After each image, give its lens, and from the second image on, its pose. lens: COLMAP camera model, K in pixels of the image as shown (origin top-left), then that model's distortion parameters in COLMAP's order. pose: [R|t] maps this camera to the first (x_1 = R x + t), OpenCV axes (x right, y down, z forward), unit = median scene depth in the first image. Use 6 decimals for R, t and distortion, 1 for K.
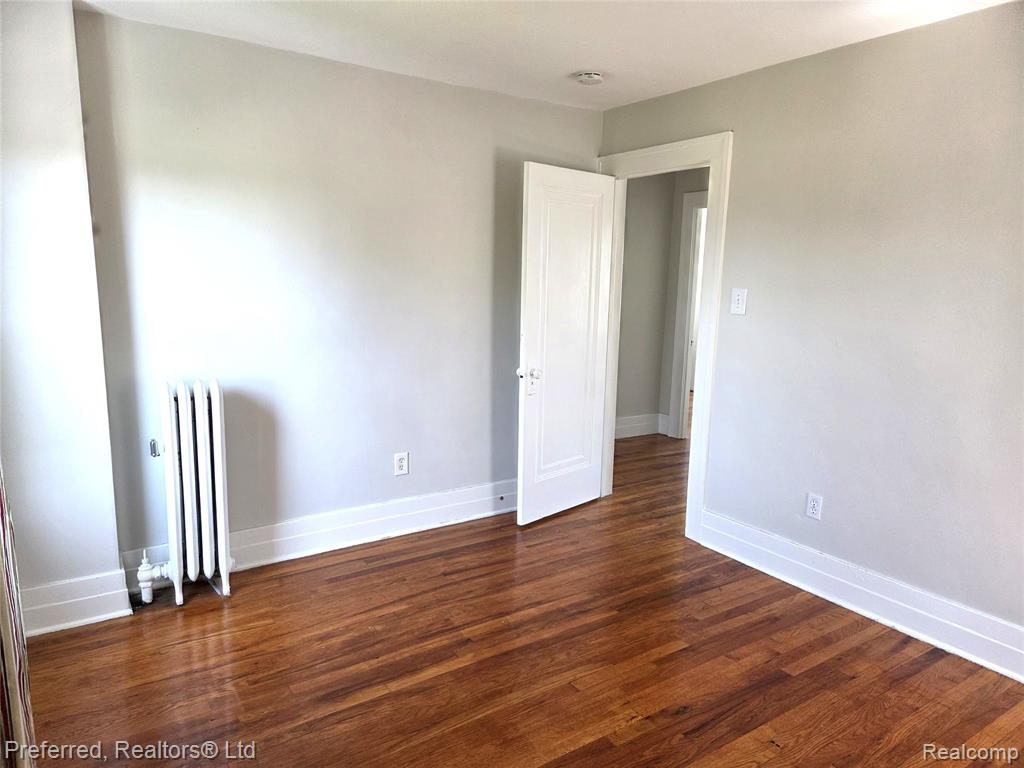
lens RADIAL K [[689.7, 0, 512.0], [0, 689.7, 384.0], [0, 0, 1]] dist [0.086983, -0.066722]
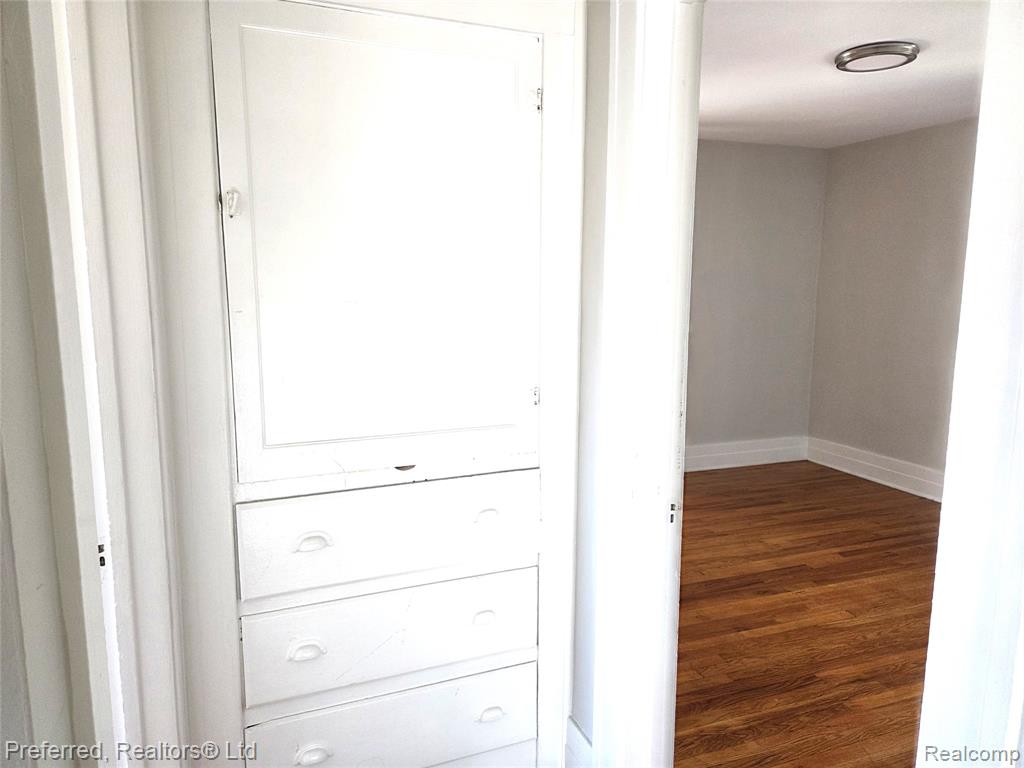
lens RADIAL K [[689.7, 0, 512.0], [0, 689.7, 384.0], [0, 0, 1]] dist [0.086983, -0.066722]
pose [[-0.973706, -0.047778, 0.222740, 0.352717], [0.020775, 0.955062, 0.295679, -0.282417], [-0.226857, 0.292532, -0.928957, 1.857132]]
